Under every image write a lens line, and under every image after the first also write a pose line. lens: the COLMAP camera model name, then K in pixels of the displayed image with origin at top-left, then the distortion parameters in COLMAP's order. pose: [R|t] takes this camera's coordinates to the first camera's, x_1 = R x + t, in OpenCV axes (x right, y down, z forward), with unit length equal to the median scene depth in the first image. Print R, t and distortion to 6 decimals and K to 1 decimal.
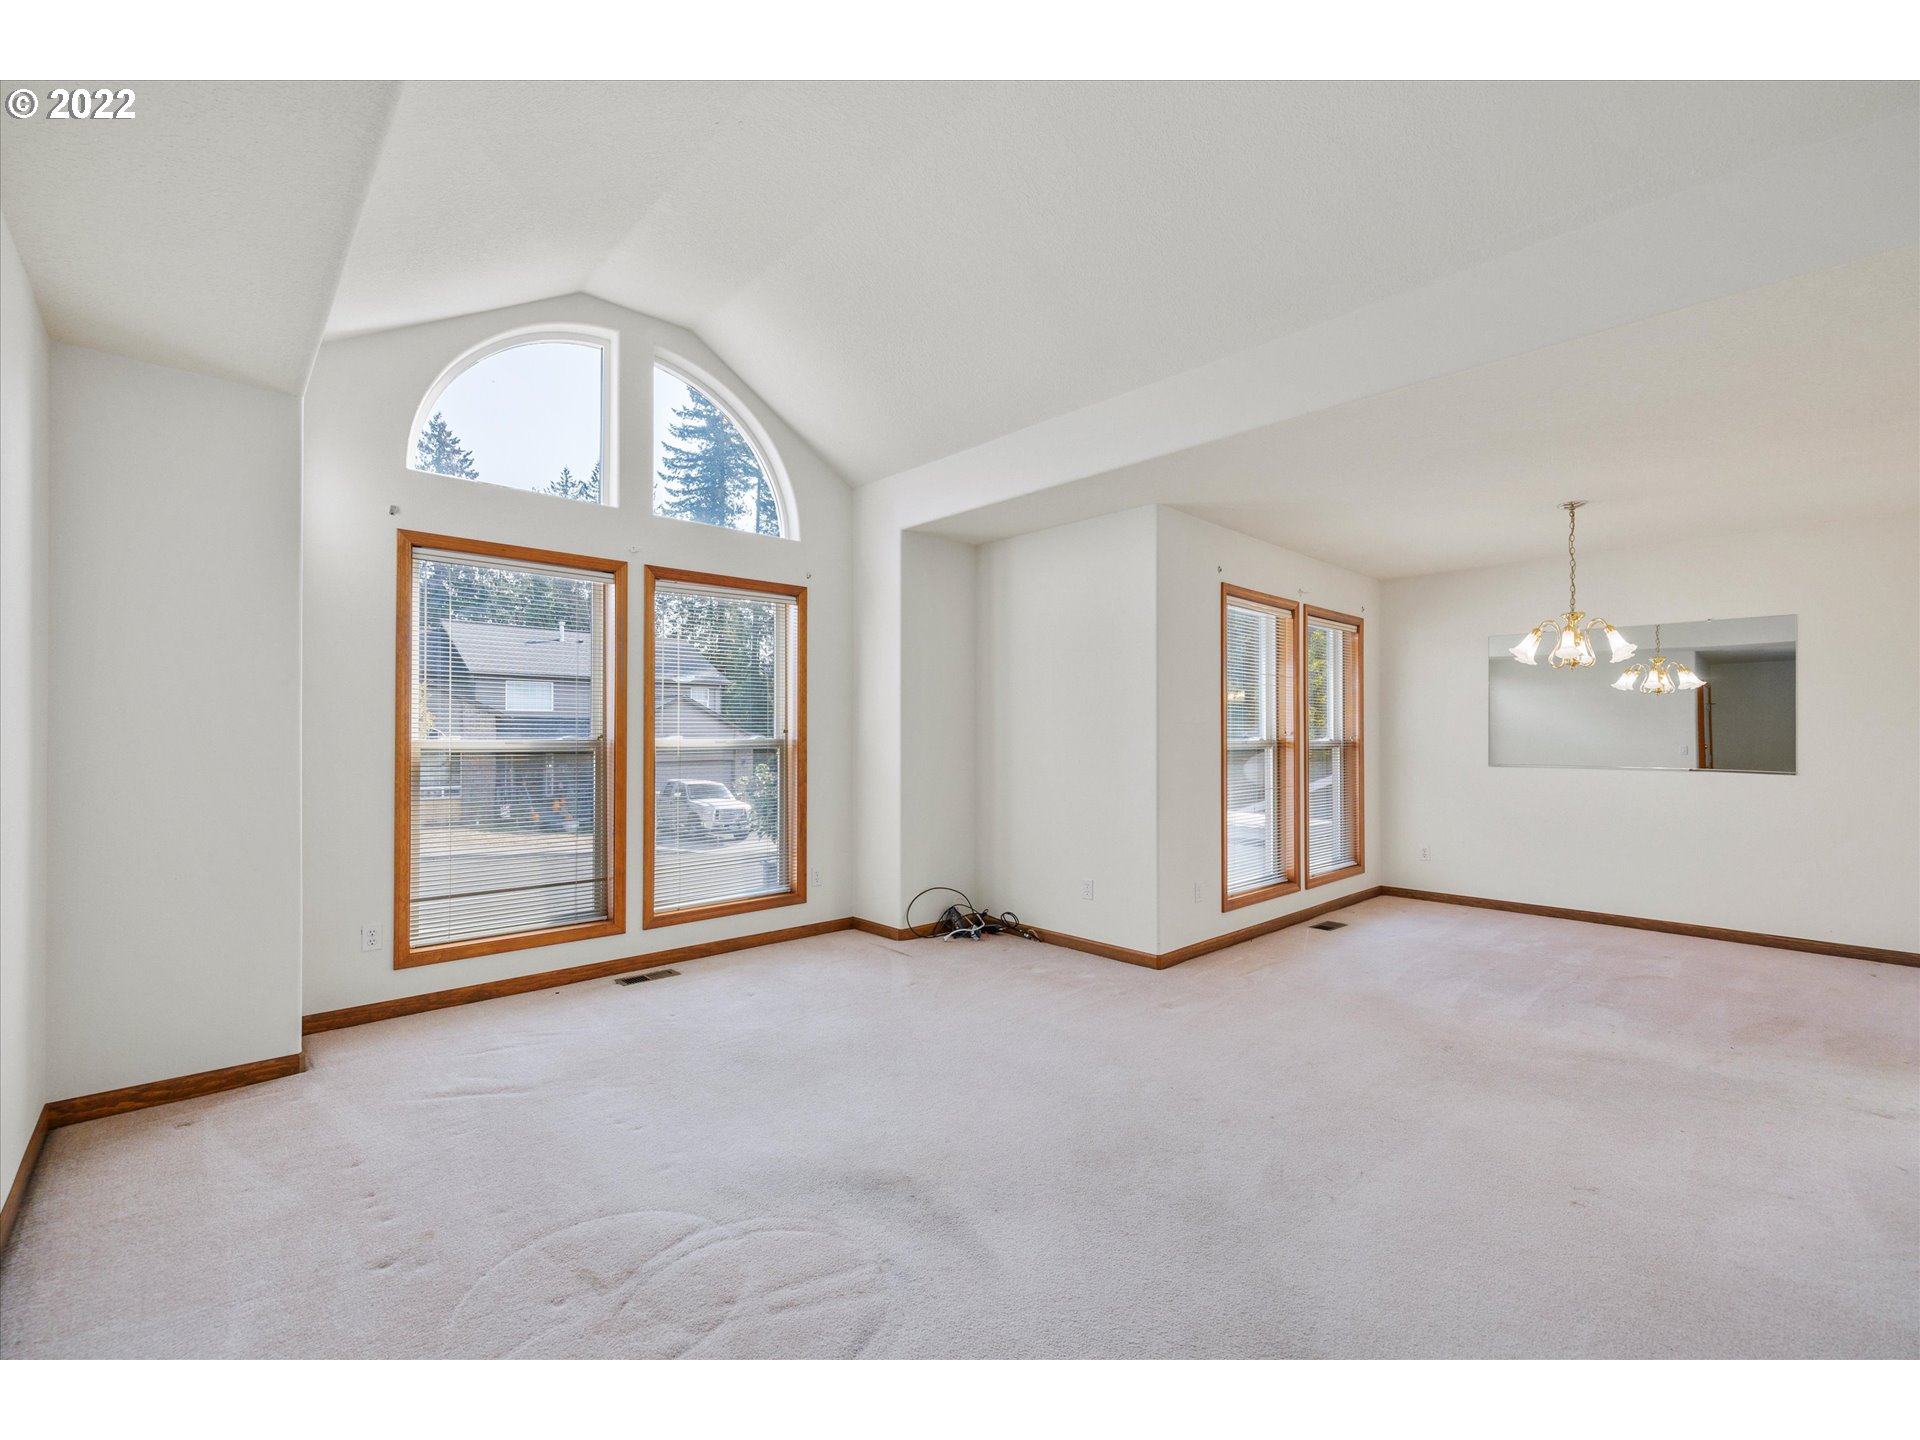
lens RADIAL K [[825.5, 0, 965.3], [0, 825.5, 732.3], [0, 0, 1]] dist [0.002151, 0.000139]
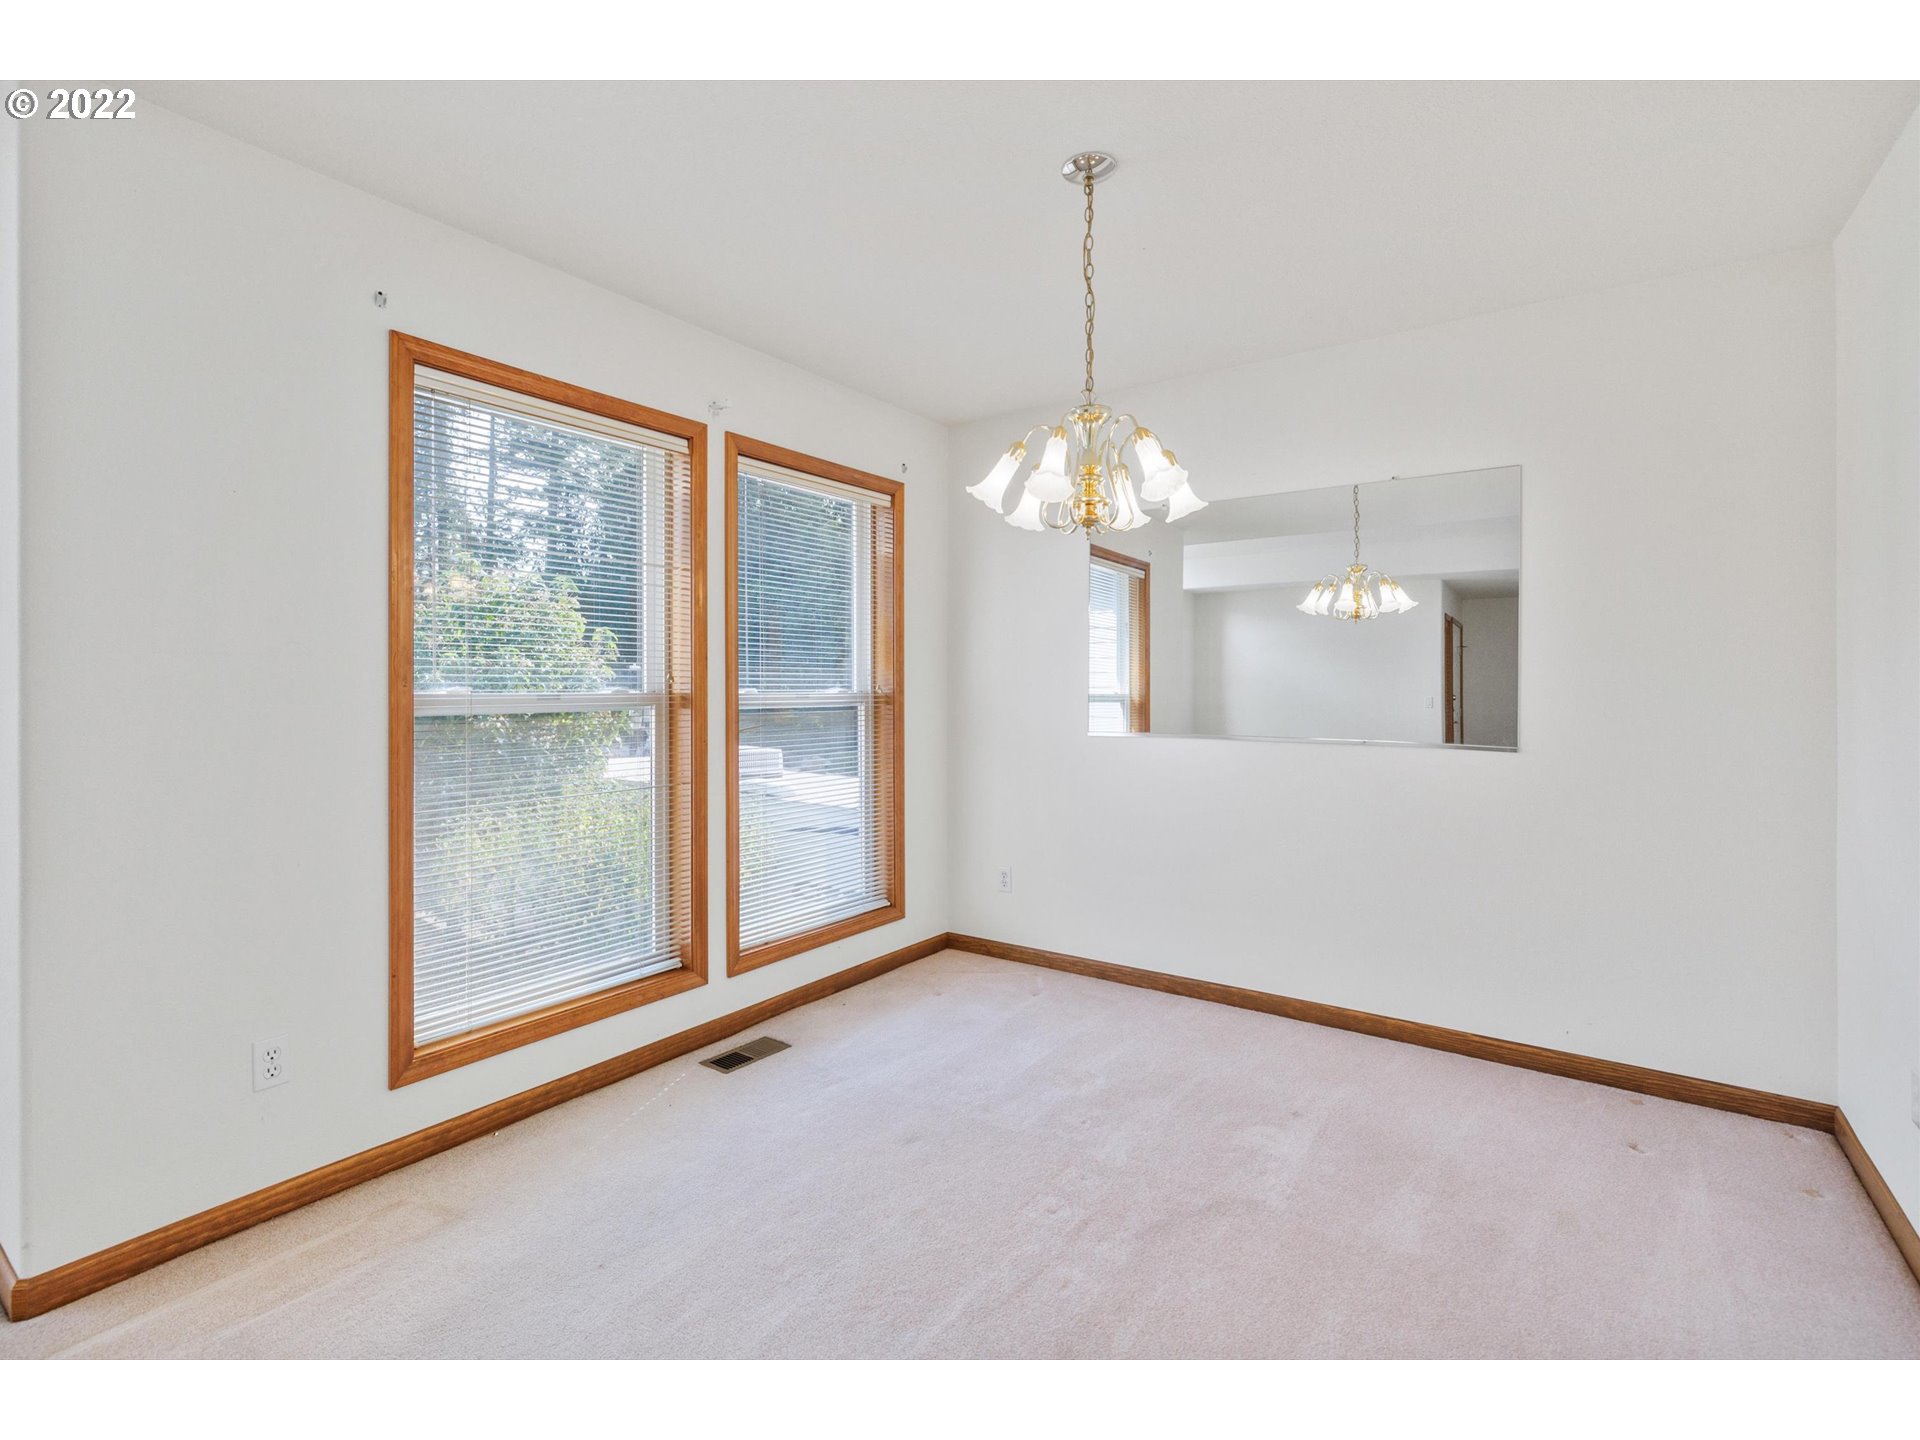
lens RADIAL K [[919.4, 0, 943.3], [0, 919.4, 689.4], [0, 0, 1]] dist [-0.006474, 0.001574]
pose [[0.980119, -0.003648, 0.198375, 0.438145], [0.002544, 0.999980, 0.005818, 0.005008], [-0.198392, -0.005198, 0.980109, 0.409966]]
